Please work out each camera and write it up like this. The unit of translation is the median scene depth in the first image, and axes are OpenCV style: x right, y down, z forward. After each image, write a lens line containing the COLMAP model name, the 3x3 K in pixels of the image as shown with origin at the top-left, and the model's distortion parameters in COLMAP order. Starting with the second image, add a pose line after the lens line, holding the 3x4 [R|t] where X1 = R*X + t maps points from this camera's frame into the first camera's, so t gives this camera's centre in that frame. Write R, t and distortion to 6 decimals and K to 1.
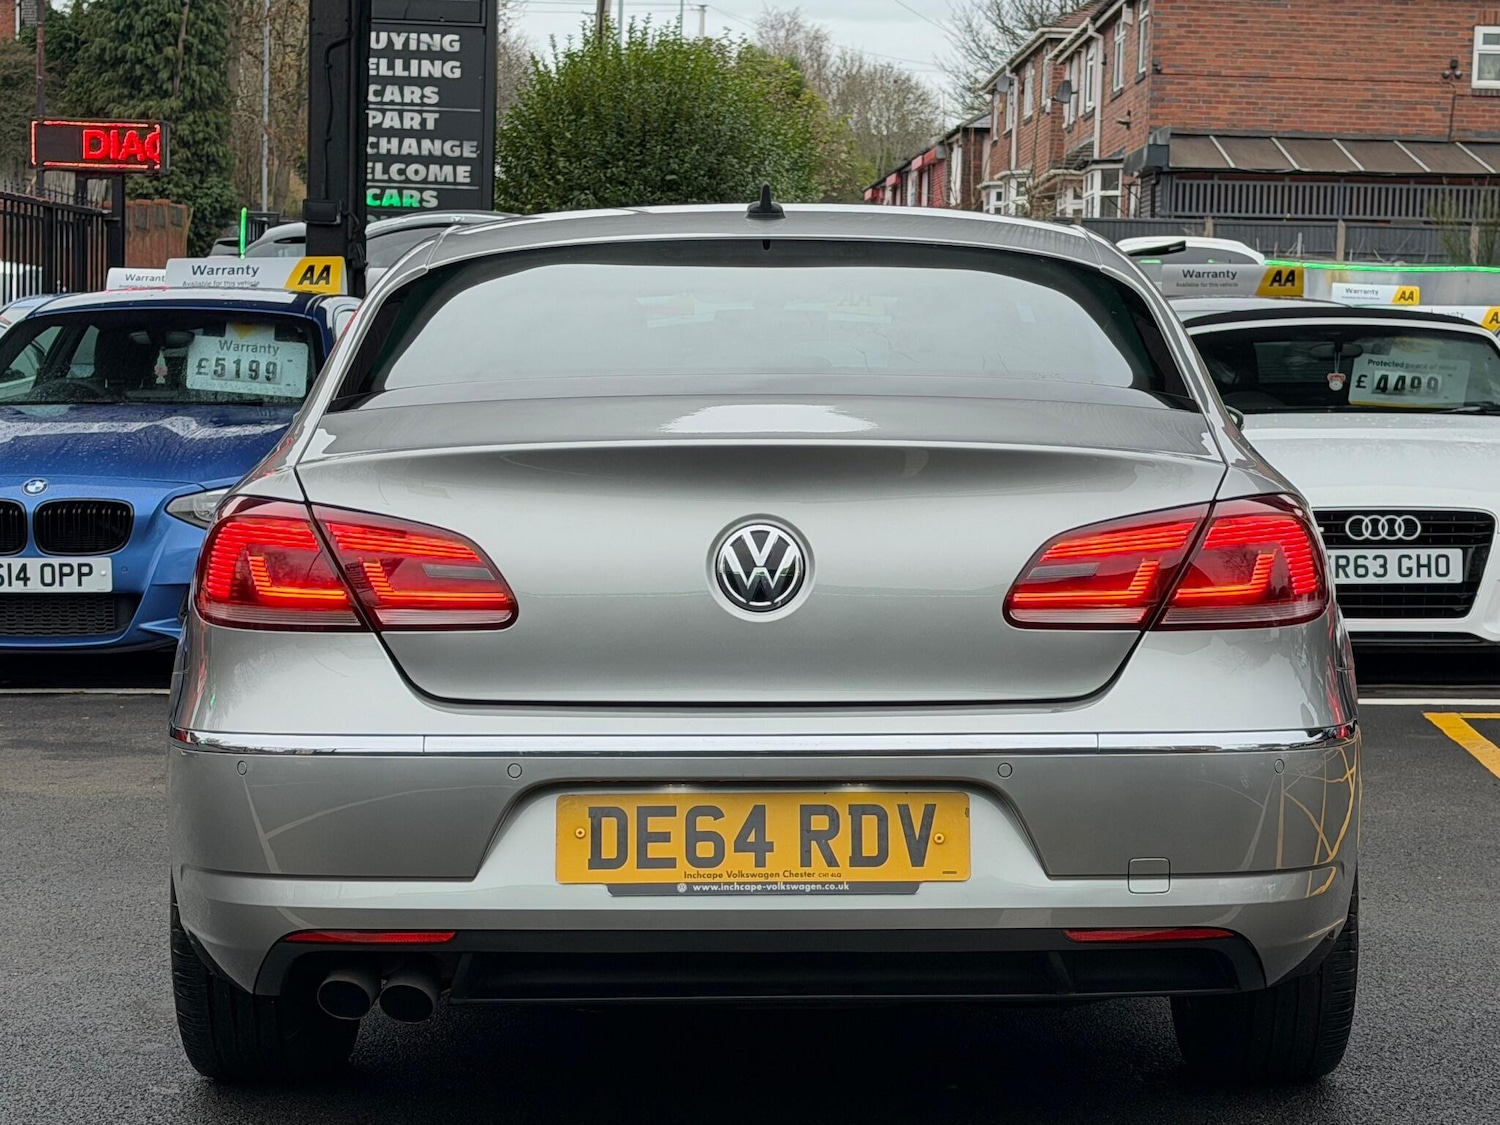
lens RADIAL K [[3494.3, 0, 756.5], [0, 3494.3, 577.9], [0, 0, 1]] dist [0.188286, 0.000000]
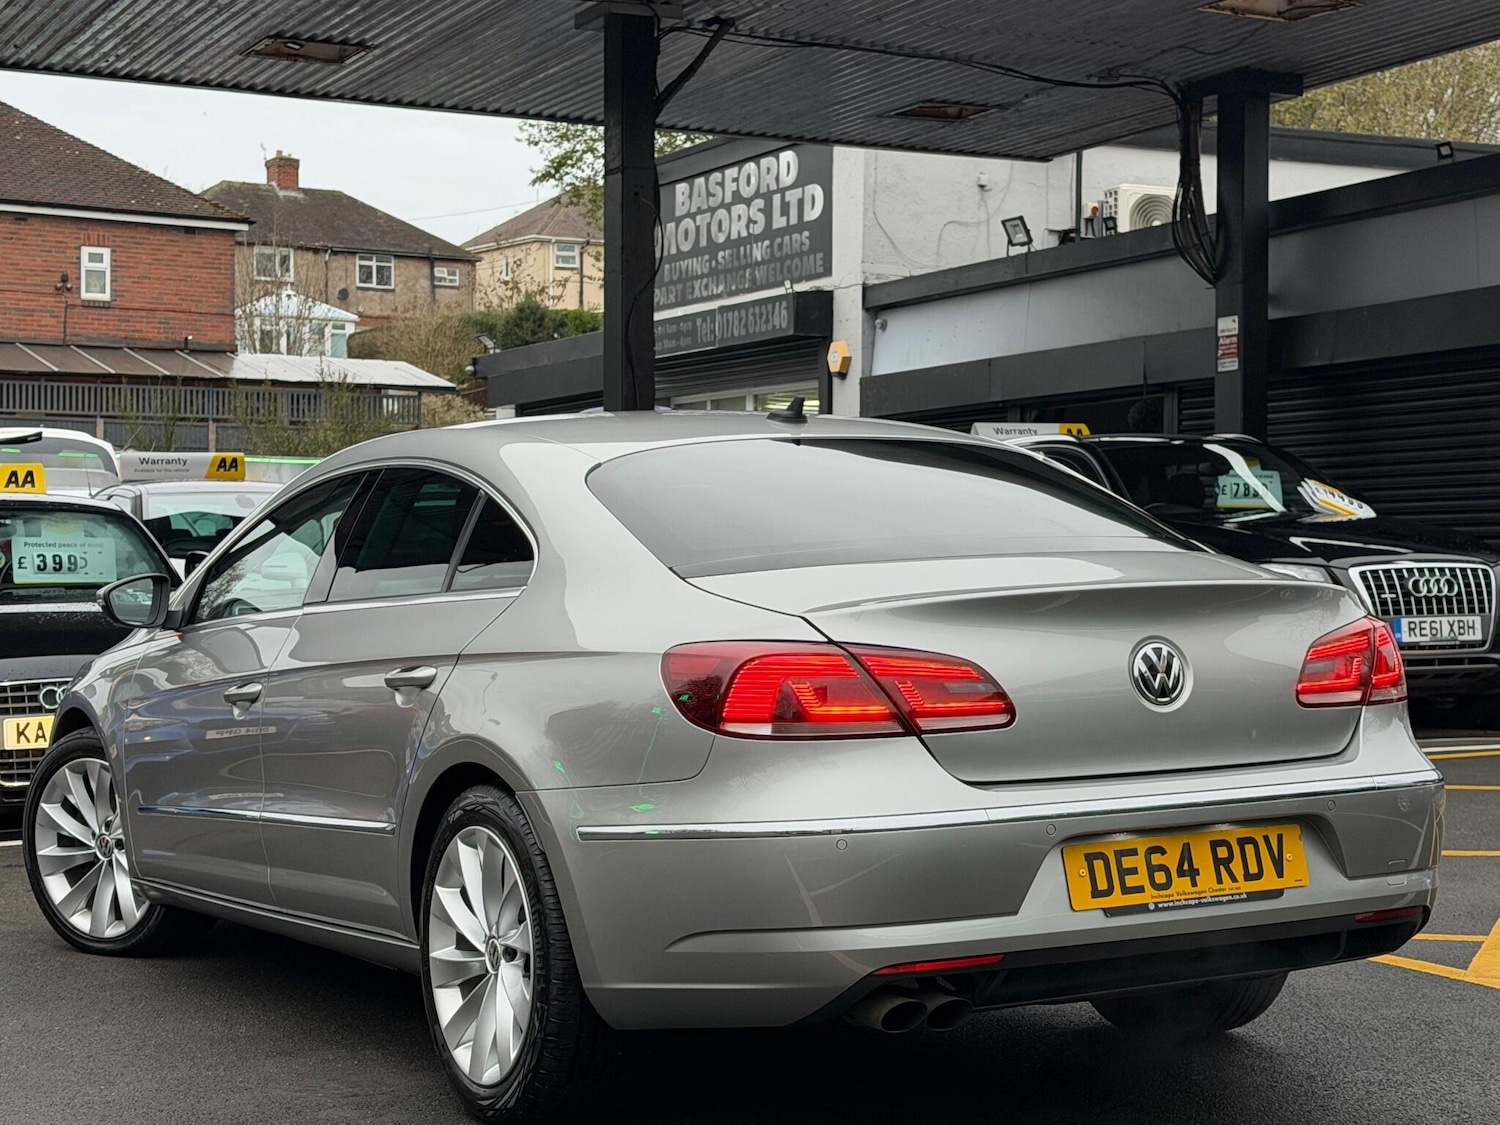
lens RADIAL K [[3202.2, 0, 748.7], [0, 3202.2, 558.5], [0, 0, 1]] dist [0.155229, 0.000000]
pose [[0.857119, -0.027003, 0.514411, -0.805364], [0.055094, 0.997703, -0.039425, -0.007346], [-0.512164, 0.062133, 0.856637, -0.016919]]
